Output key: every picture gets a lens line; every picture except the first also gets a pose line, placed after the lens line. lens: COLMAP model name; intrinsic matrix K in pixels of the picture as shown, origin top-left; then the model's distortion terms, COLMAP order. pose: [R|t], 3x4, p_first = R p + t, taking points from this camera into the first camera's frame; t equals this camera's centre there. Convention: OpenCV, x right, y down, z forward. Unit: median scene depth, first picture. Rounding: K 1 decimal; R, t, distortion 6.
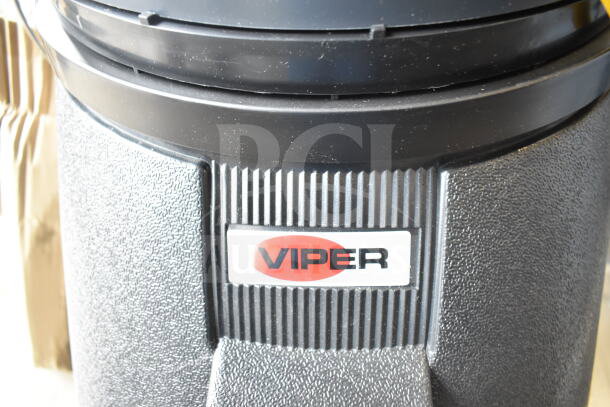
lens RADIAL K [[446.4, 0, 305.0], [0, 446.4, 203.5], [0, 0, 1]] dist [-0.005833, -0.003042]
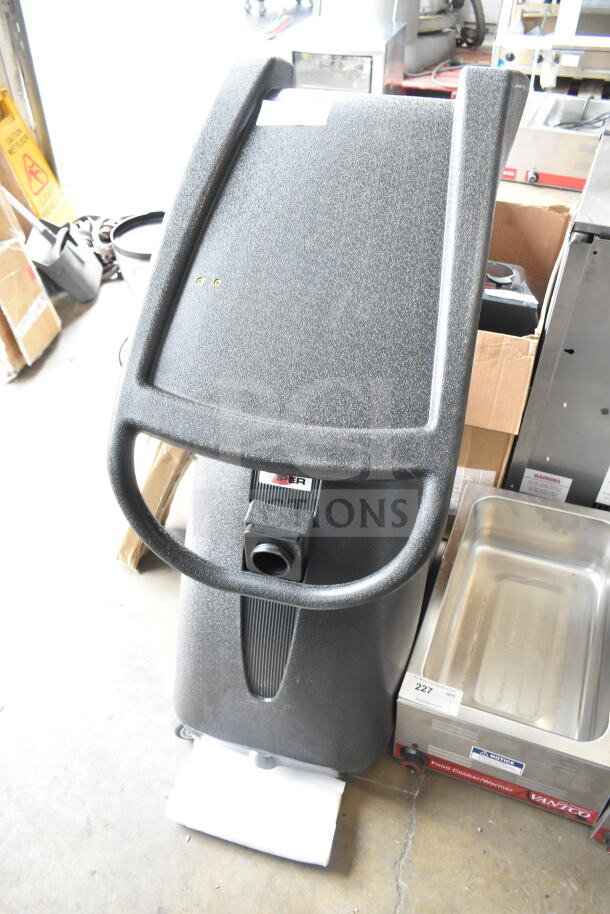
lens RADIAL K [[668.9, 0, 305.0], [0, 668.9, 457.0], [0, 0, 1]] dist [-0.005833, -0.003042]
pose [[0.975641, 0.169425, -0.139352, 0.845372], [-0.173016, 0.984820, -0.013982, 0.006376], [0.134868, 0.037751, 0.990144, -3.969344]]
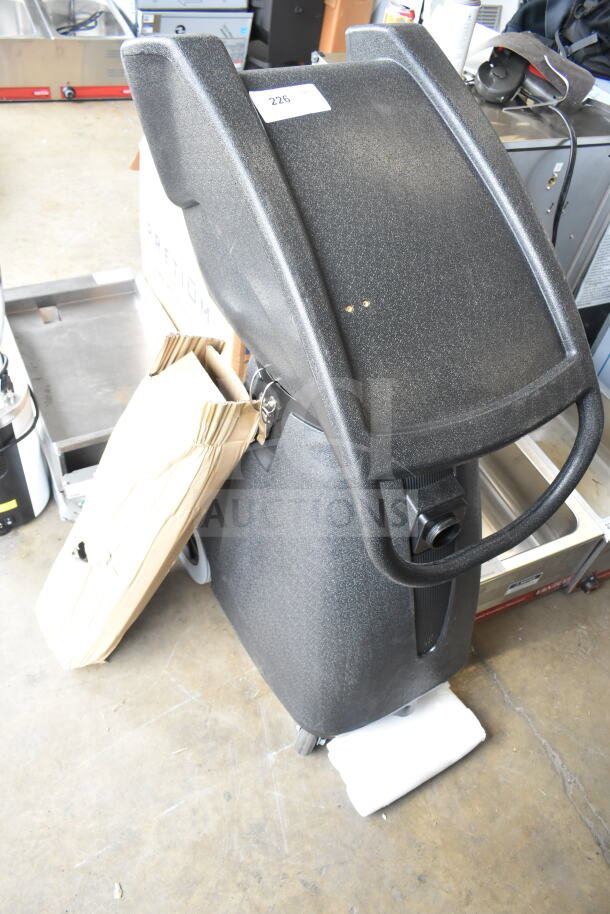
lens RADIAL K [[668.9, 0, 305.0], [0, 668.9, 457.0], [0, 0, 1]] dist [-0.005833, -0.003042]
pose [[0.823810, -0.309981, 0.474604, -3.254903], [0.272098, 0.950719, 0.148646, -0.934939], [-0.497292, 0.006682, 0.867557, -3.081685]]
